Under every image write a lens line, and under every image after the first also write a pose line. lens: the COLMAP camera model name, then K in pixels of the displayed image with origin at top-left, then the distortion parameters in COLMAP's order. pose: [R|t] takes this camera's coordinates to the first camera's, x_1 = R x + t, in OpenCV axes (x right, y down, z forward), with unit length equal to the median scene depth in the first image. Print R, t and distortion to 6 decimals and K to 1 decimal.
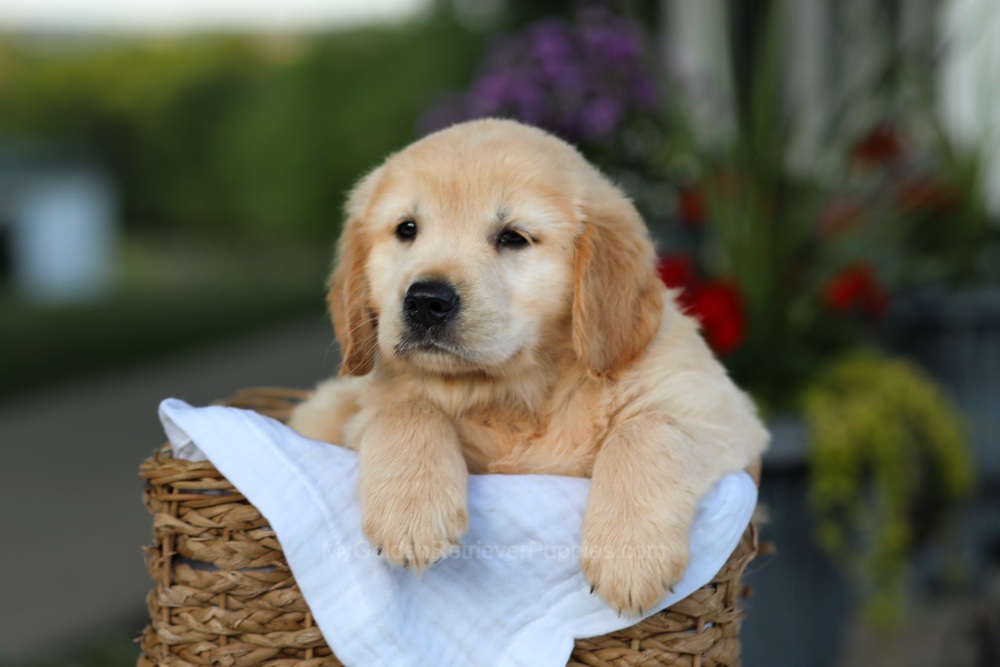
lens RADIAL K [[3149.4, 0, 500.0], [0, 3149.4, 333.5], [0, 0, 1]] dist [0.063925, -3.370422]
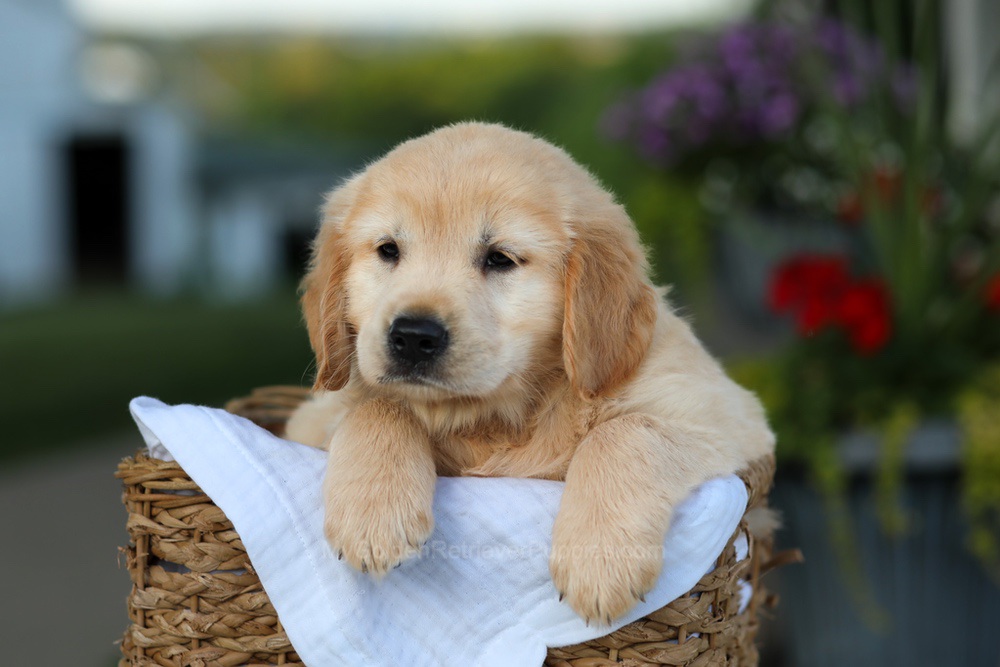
lens RADIAL K [[3149.4, 0, 500.0], [0, 3149.4, 333.5], [0, 0, 1]] dist [0.063925, -3.370422]
pose [[0.995261, 0.004407, -0.097142, 0.101266], [-0.004193, 0.999988, 0.002409, -0.001769], [0.097152, -0.001991, 0.995268, 0.035905]]
